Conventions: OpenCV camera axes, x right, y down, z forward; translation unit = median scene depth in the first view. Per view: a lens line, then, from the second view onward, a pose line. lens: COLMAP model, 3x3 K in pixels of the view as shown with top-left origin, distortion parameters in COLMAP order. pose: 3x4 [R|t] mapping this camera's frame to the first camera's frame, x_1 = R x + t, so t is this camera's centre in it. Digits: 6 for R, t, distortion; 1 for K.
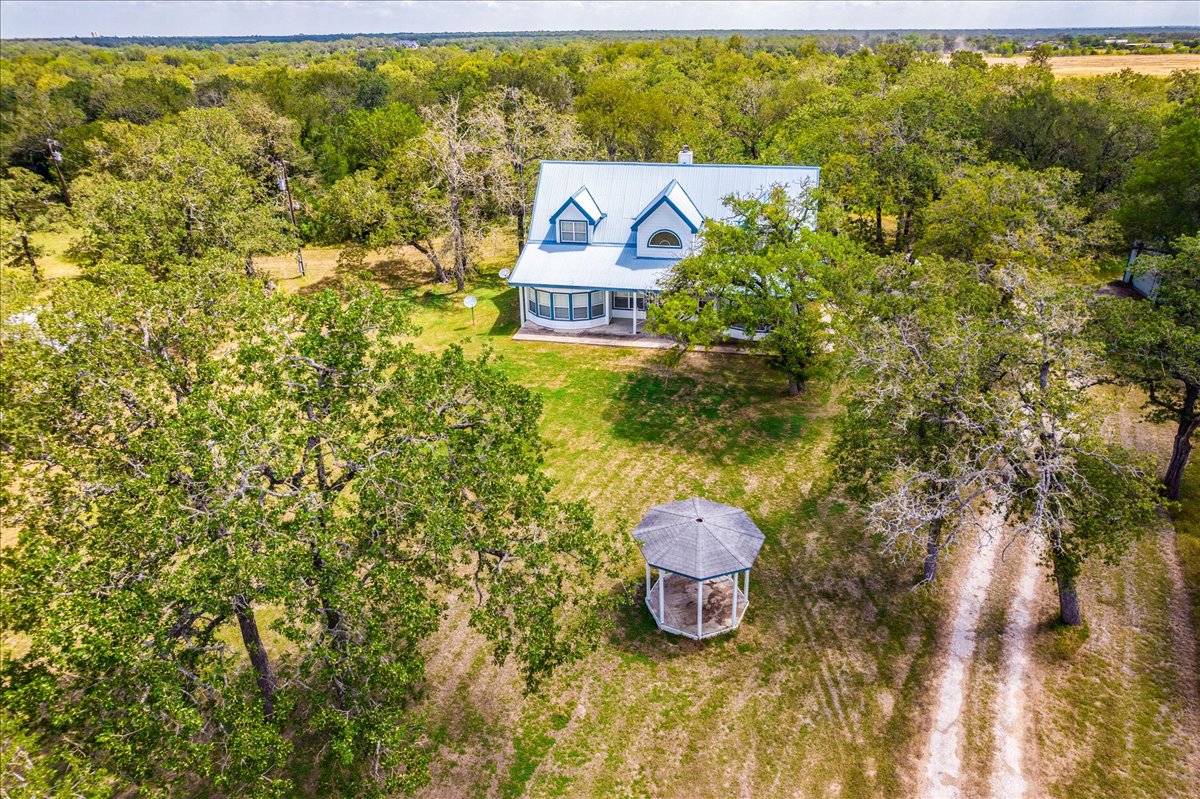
lens RADIAL K [[771.5, 0, 601.7], [0, 771.5, 402.3], [0, 0, 1]] dist [-0.051968, 0.030214]
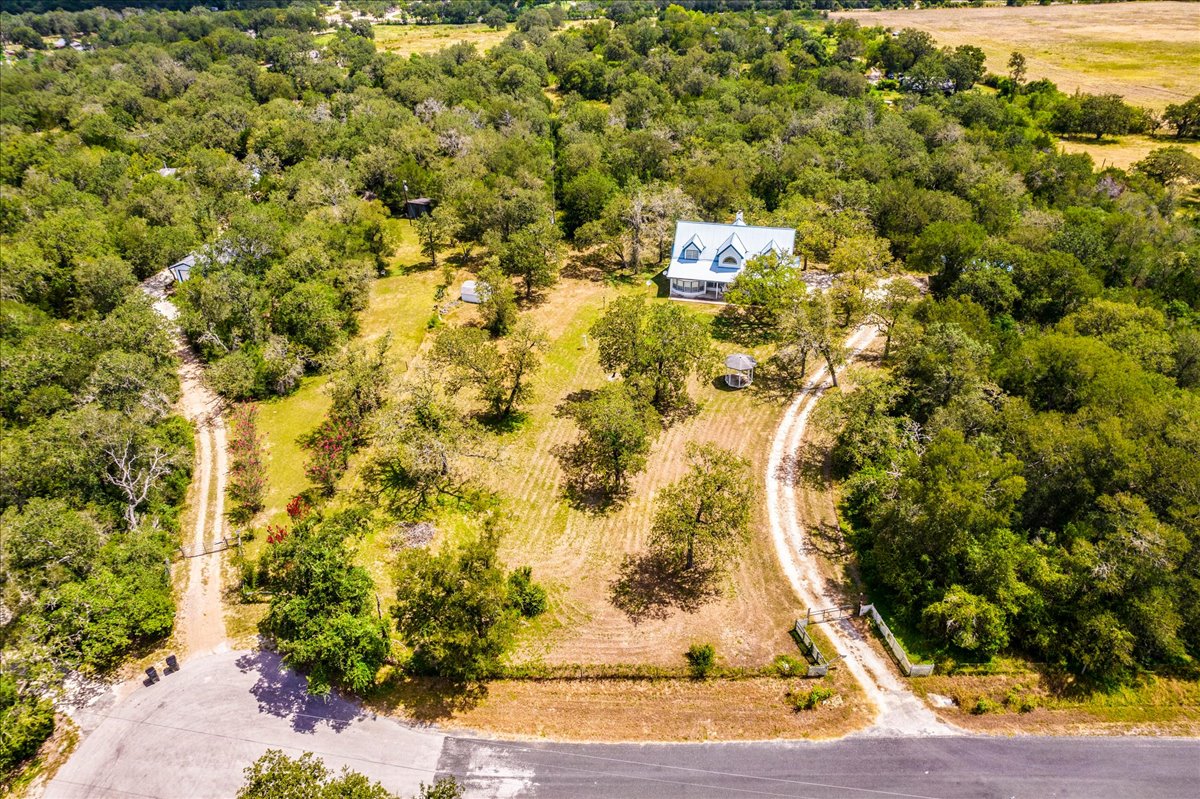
lens RADIAL K [[771.5, 0, 600.3], [0, 771.5, 398.3], [0, 0, 1]] dist [-0.051968, 0.030214]
pose [[0.998074, 0.022286, -0.057898, -0.180113], [-0.016208, 0.994508, 0.103394, -0.019048], [0.059884, -0.102257, 0.992954, -1.515811]]
